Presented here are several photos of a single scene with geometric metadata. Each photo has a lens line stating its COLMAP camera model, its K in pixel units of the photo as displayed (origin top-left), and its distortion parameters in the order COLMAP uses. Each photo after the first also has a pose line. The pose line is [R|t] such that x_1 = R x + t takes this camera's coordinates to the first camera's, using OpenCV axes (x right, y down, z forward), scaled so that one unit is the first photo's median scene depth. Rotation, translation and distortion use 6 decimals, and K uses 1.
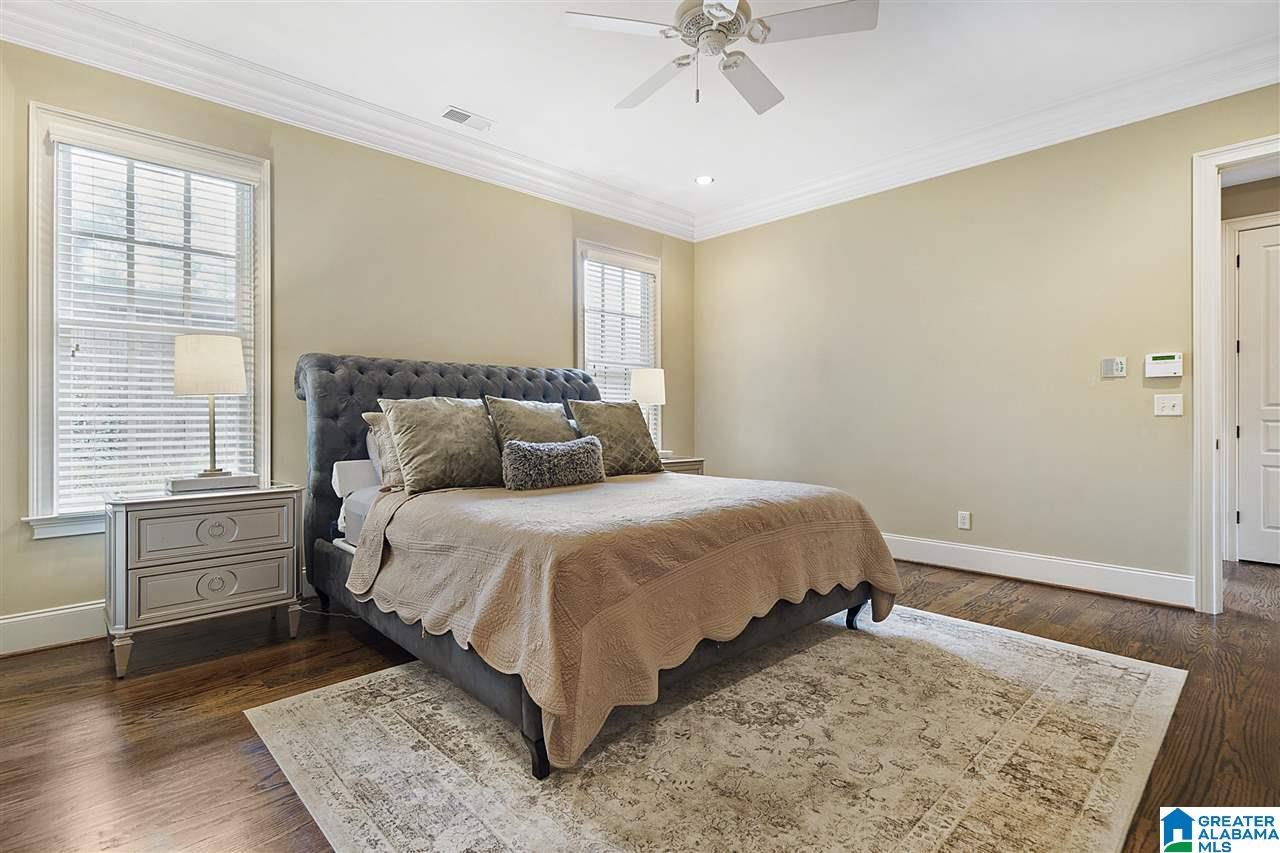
lens RADIAL K [[586.1, 0, 636.2], [0, 586.1, 417.8], [0, 0, 1]] dist [-0.000302, -0.000135]
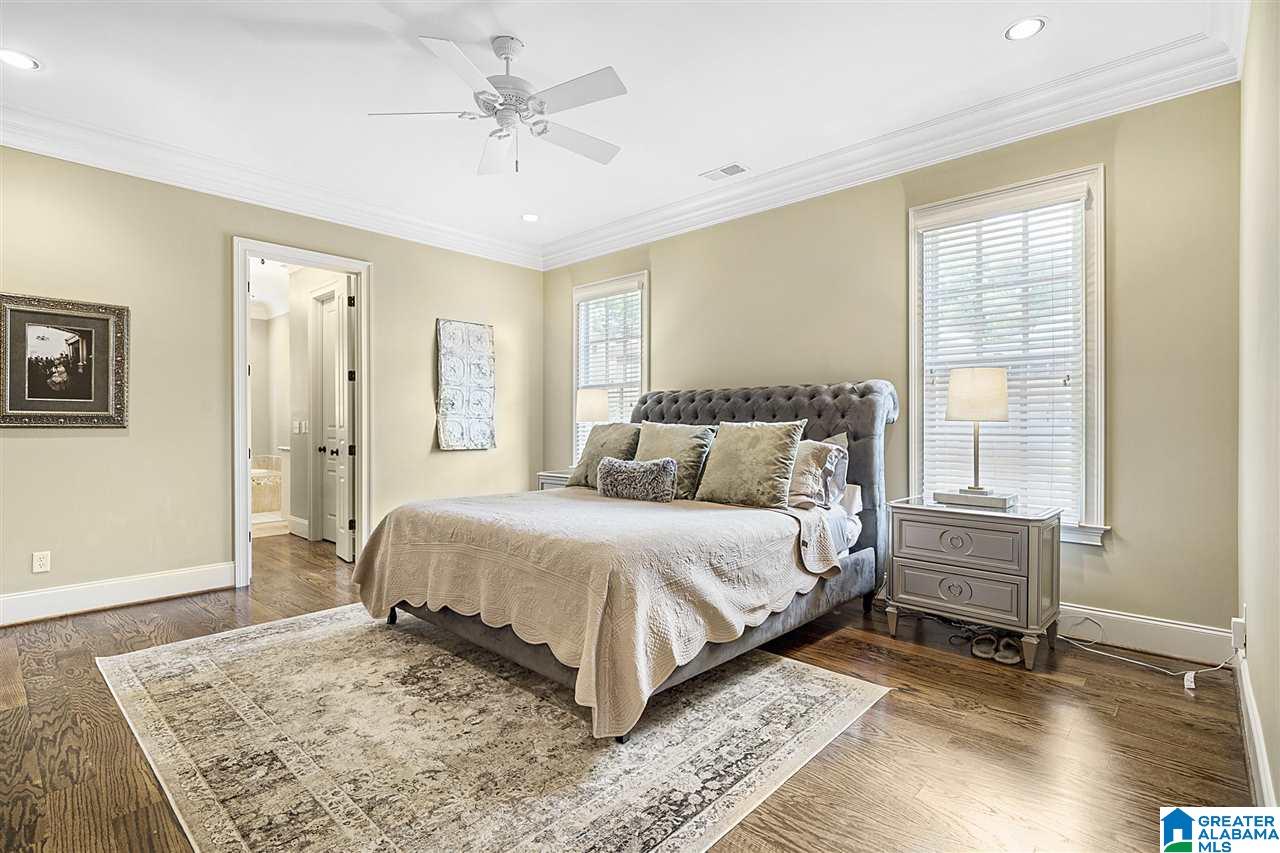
lens RADIAL K [[586.1, 0, 636.4], [0, 586.1, 426.7], [0, 0, 1]] dist [-0.000302, -0.000135]
pose [[0.109671, 0.010026, -0.993917, 1.490780], [-0.000788, 0.999950, 0.010000, -0.055613], [0.993968, -0.000314, 0.109673, 1.273457]]
